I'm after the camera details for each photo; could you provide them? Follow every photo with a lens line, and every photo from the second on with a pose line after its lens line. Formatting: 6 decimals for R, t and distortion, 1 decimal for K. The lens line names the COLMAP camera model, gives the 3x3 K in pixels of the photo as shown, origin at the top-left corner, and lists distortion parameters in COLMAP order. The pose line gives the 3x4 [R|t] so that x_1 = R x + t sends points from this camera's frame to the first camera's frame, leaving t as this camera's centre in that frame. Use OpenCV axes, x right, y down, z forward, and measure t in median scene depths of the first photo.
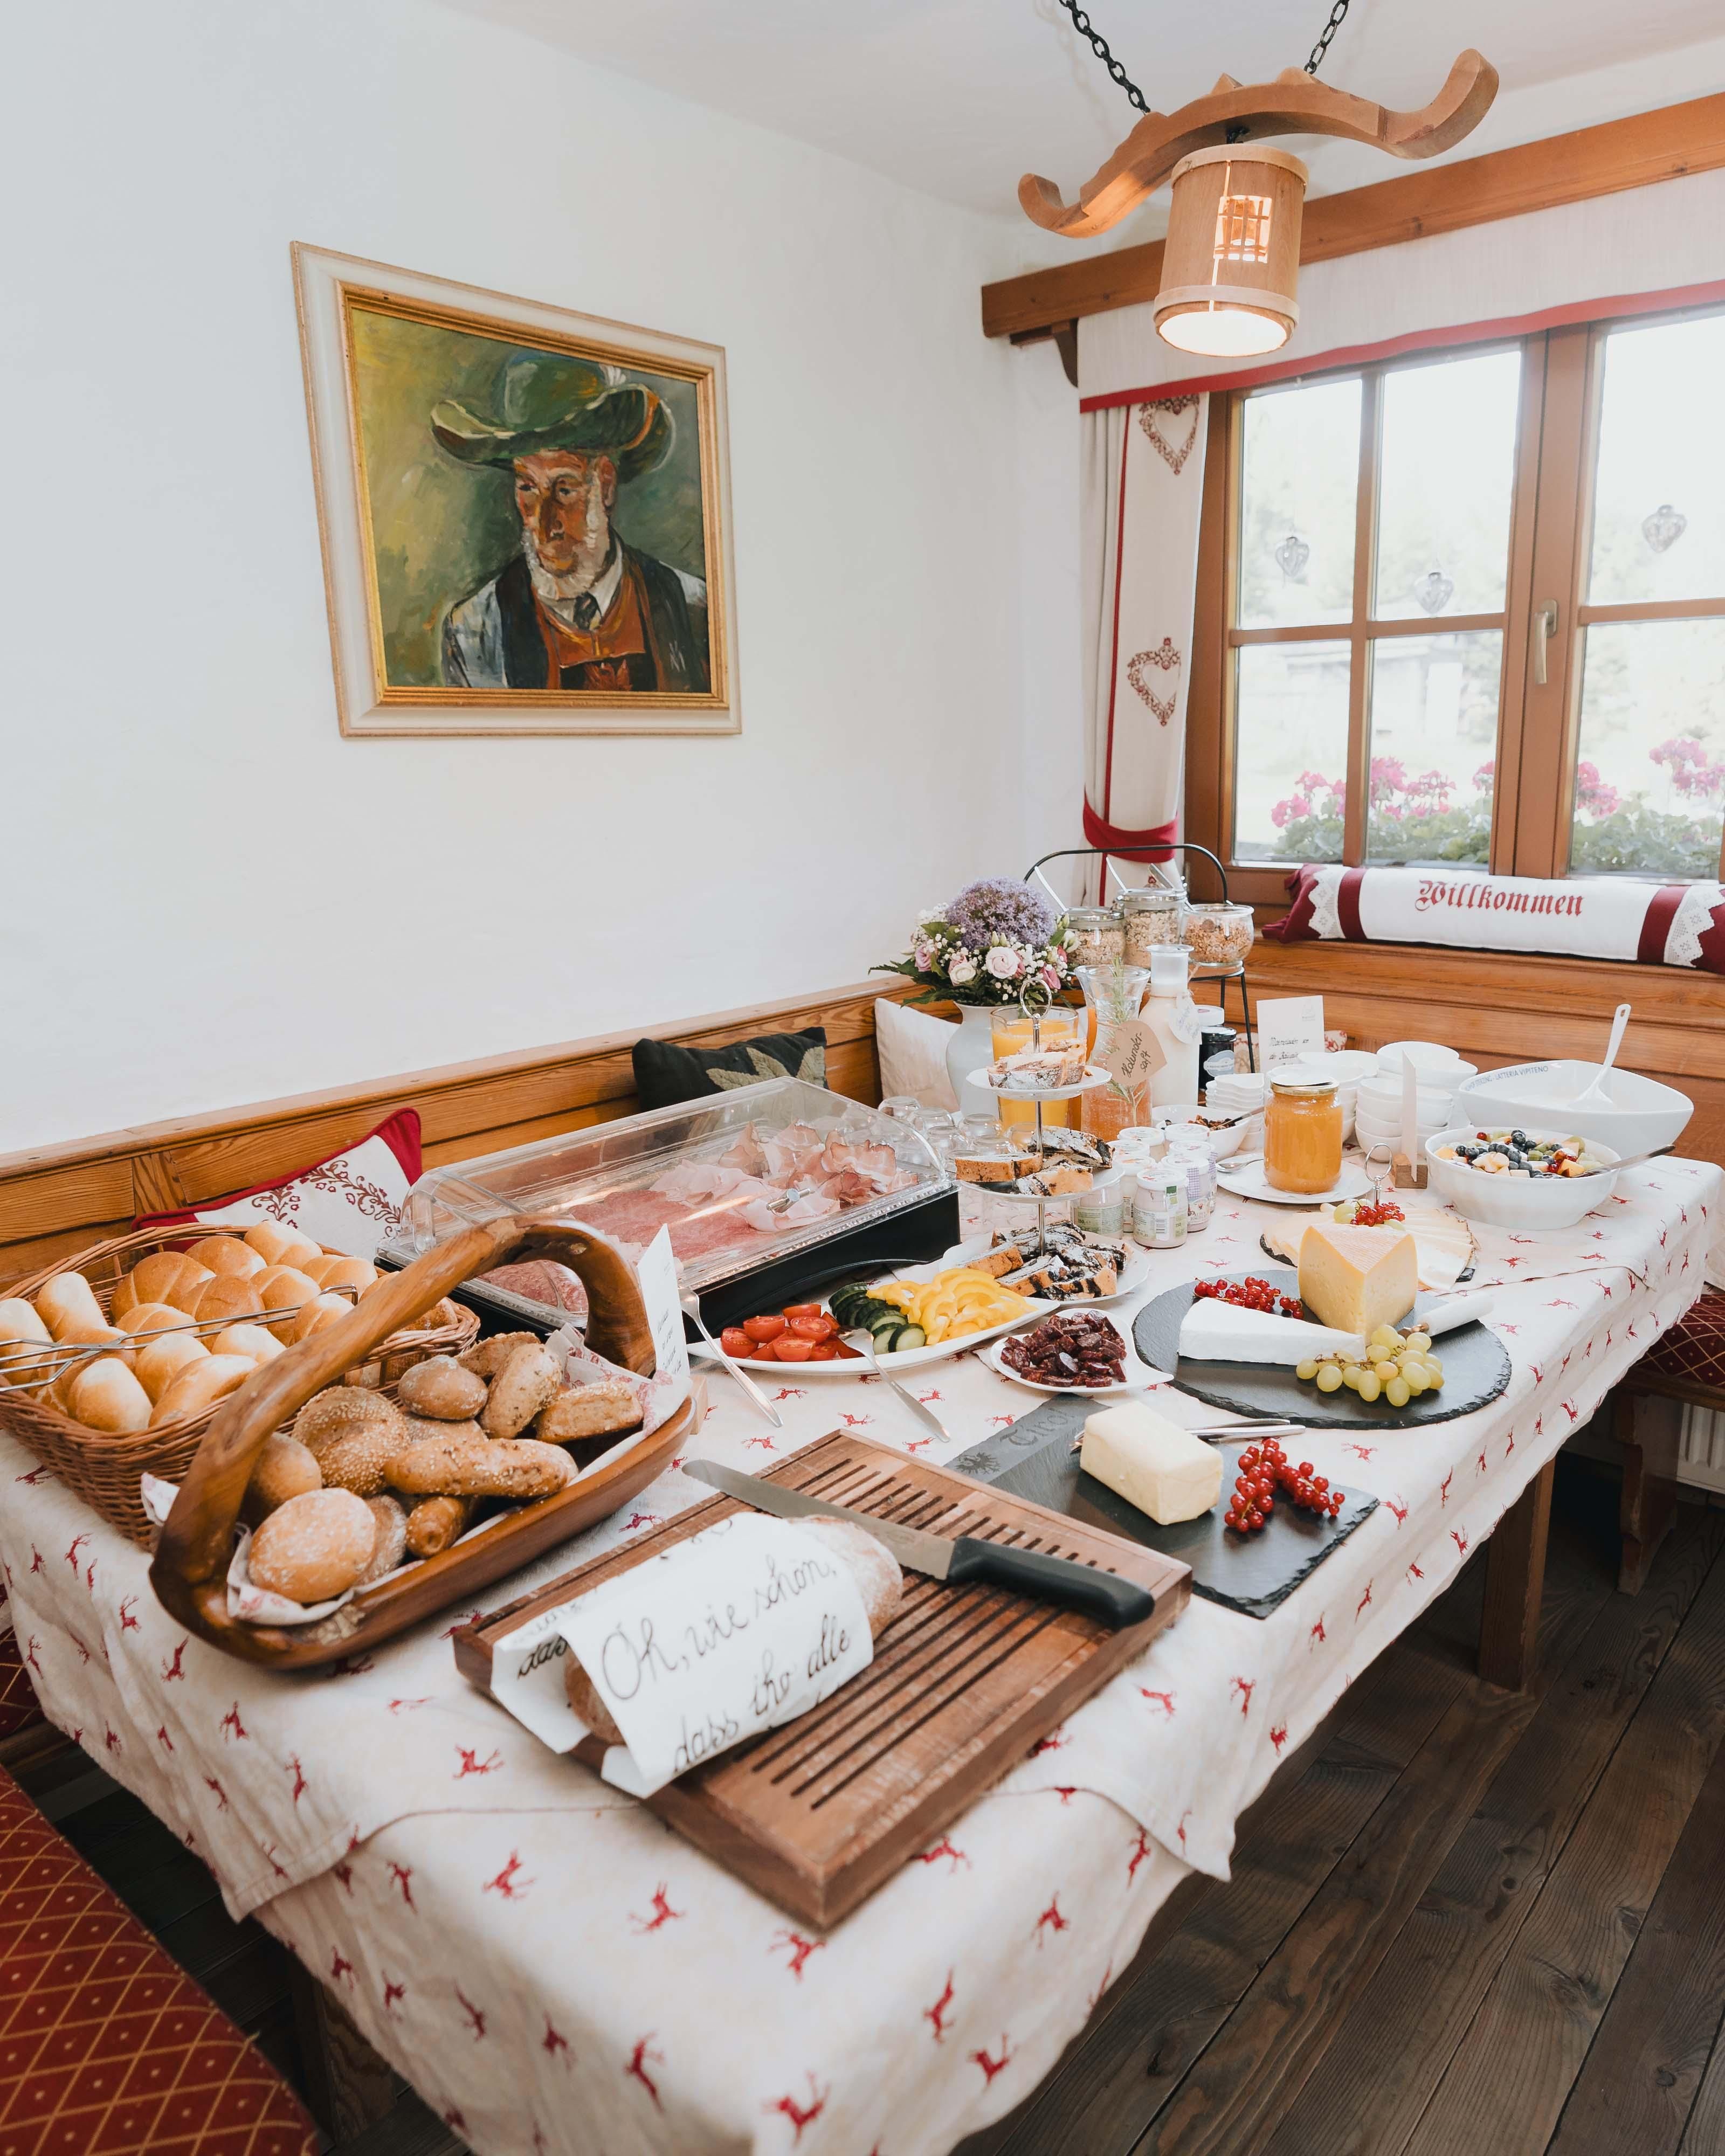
lens RADIAL K [[1532.2, 0, 862.5], [0, 1532.2, 1078.0], [0, 0, 1]] dist [0.007903, 0.002917]
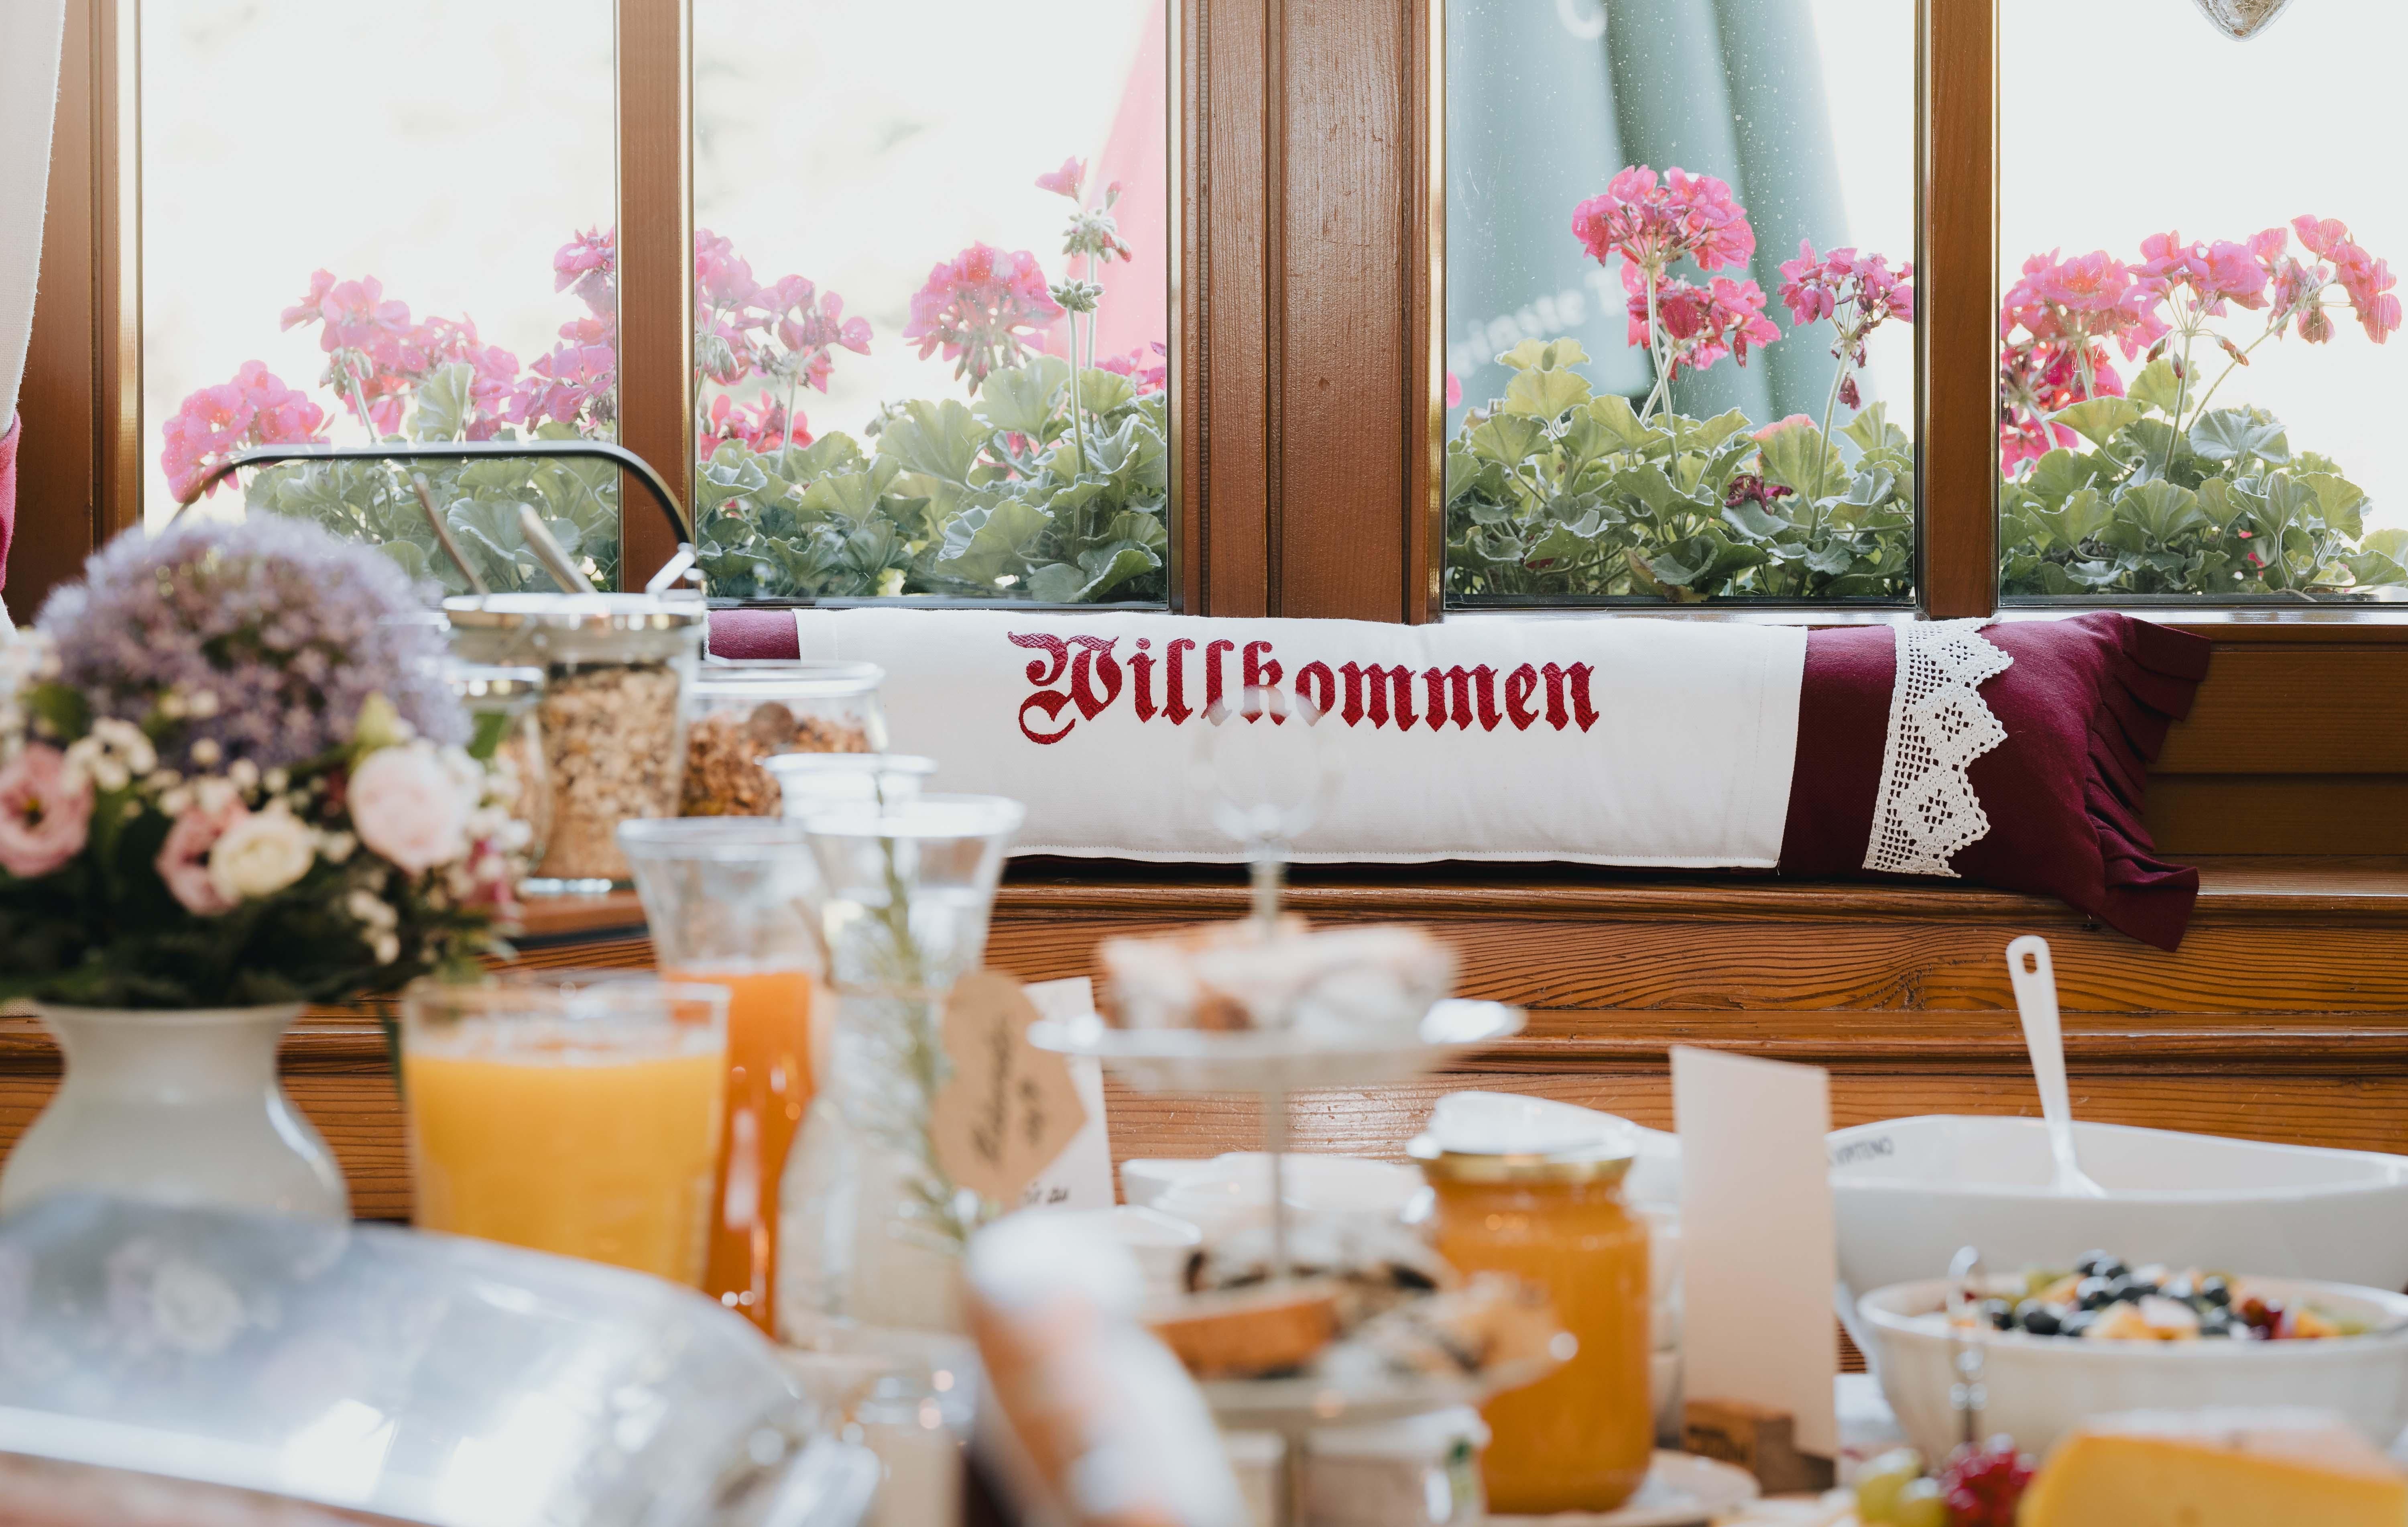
lens RADIAL K [[8051.0, 0, 1204.0], [0, 8051.0, 763.5], [0, 0, 1]] dist [-0.103566, -0.711758]
pose [[0.781031, -0.008824, 0.624430, -0.537992], [0.119415, 0.983560, -0.135463, 0.097870], [-0.612969, 0.180367, 0.769244, -0.129509]]
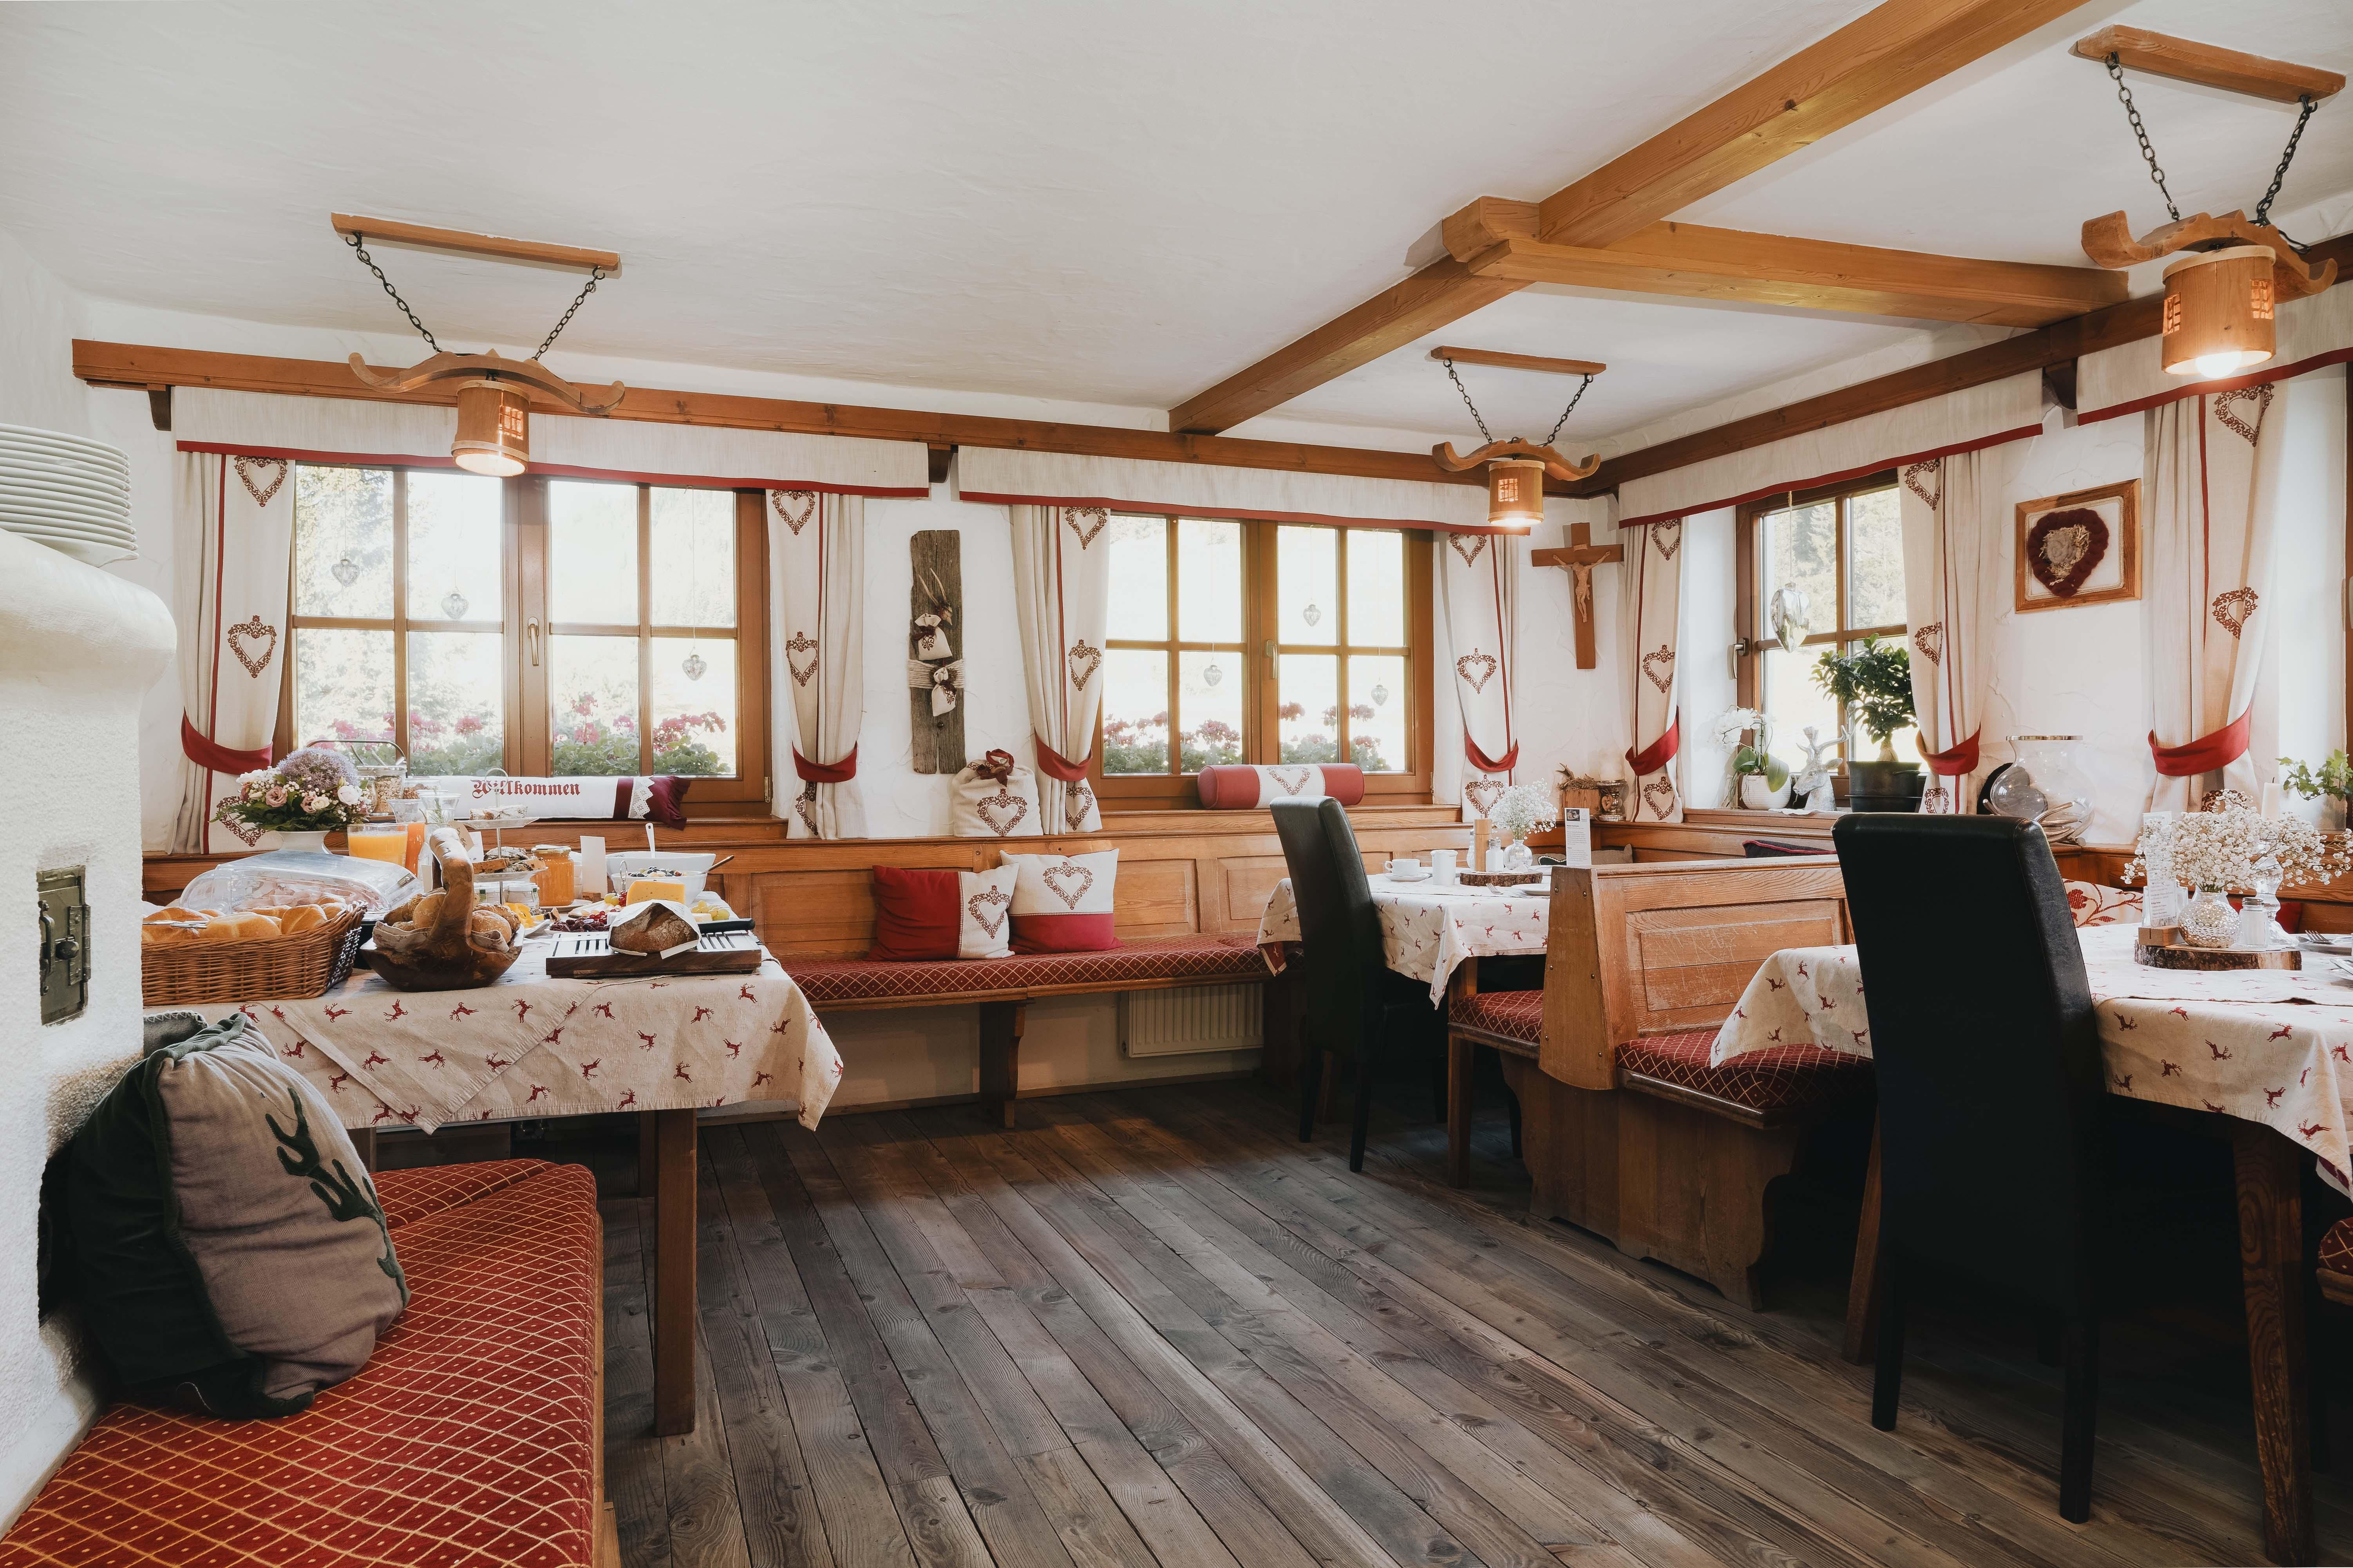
lens RADIAL K [[1531.1, 0, 1176.5], [0, 1531.1, 784.0], [0, 0, 1]] dist [0.002473, 0.000677]
pose [[0.486692, 0.008236, 0.873535, -0.700421], [0.182372, 0.976964, -0.110820, 0.193047], [-0.854325, 0.213243, 0.473979, -0.388359]]
